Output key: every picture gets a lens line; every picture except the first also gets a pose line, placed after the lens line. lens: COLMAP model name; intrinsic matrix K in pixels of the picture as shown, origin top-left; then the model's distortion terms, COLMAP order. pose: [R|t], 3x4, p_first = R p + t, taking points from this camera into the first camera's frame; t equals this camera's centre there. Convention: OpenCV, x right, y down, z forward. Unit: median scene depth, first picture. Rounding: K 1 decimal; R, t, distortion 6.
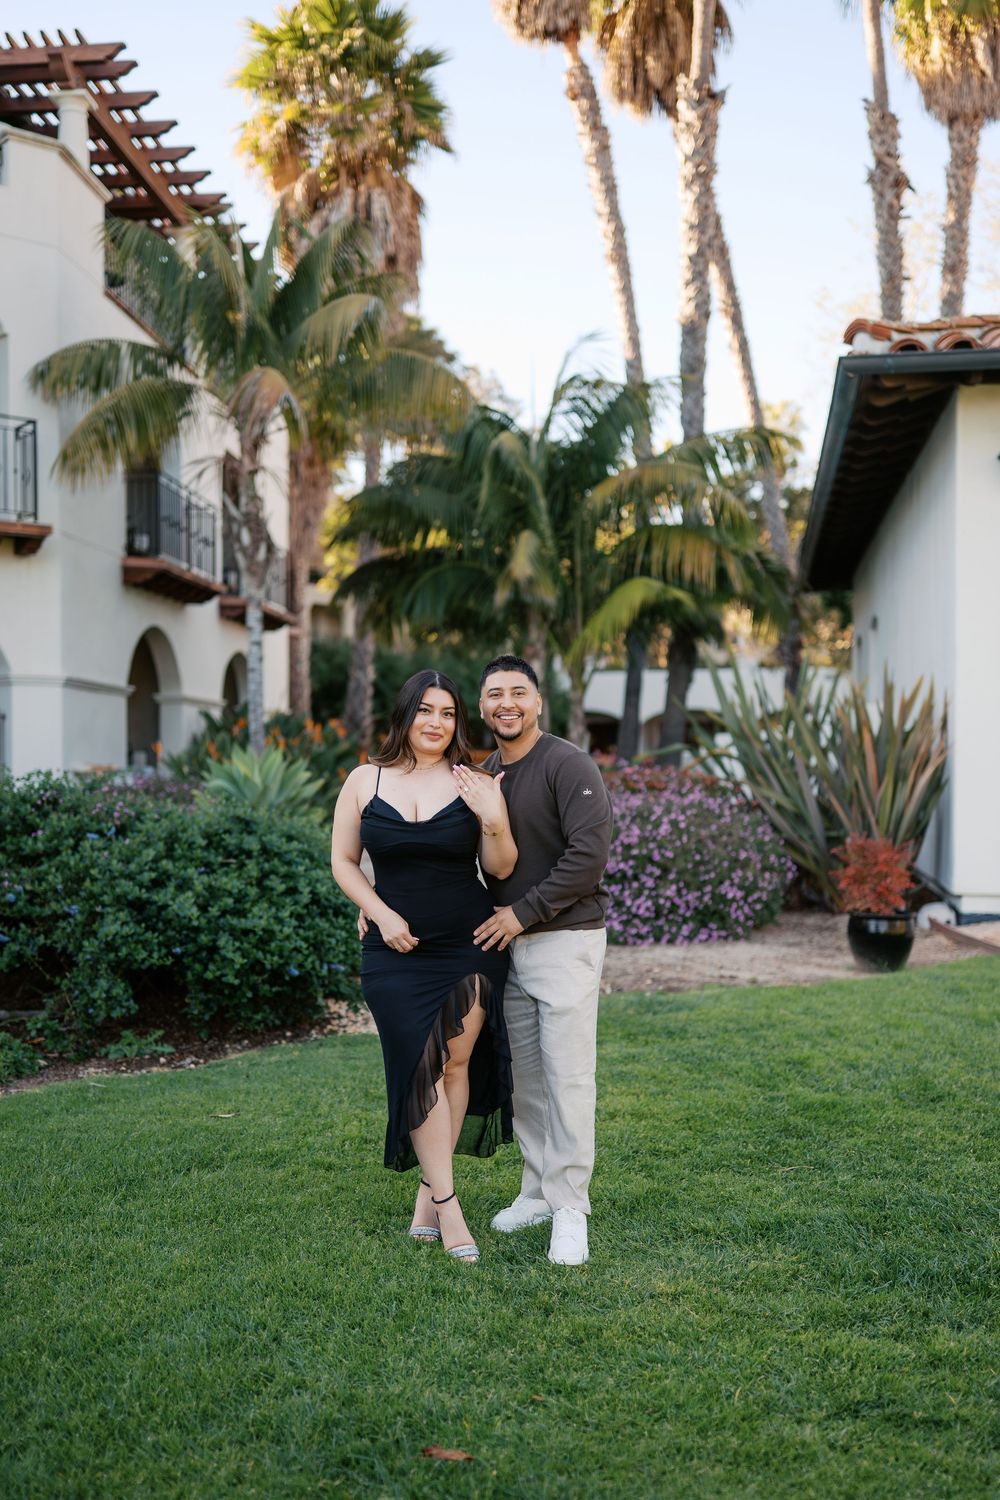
lens RADIAL K [[1509.7, 0, 461.9], [0, 1509.7, 795.2], [0, 0, 1]] dist [-0.002981, -0.011505]
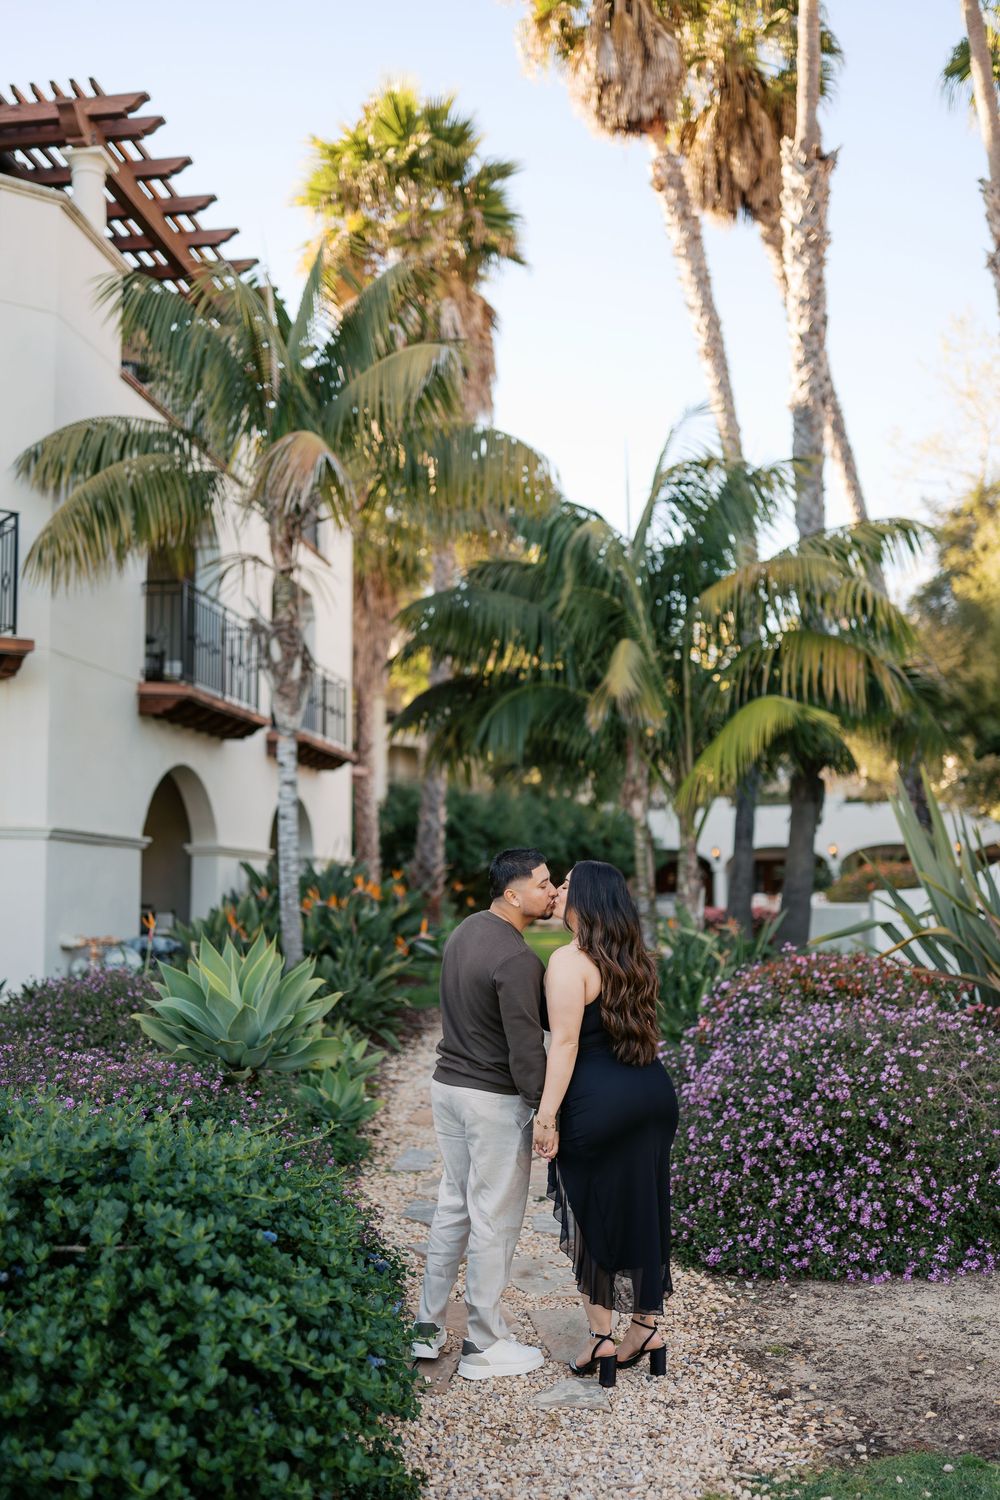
lens RADIAL K [[1474.4, 0, 500.0], [0, 1474.4, 750.0], [0, 0, 1]] dist [0.012659, -0.000566]
pose [[0.999570, -0.012860, -0.026334, -0.003959], [0.009543, 0.992431, -0.122433, -0.019686], [0.027709, 0.122129, 0.992127, 0.209531]]
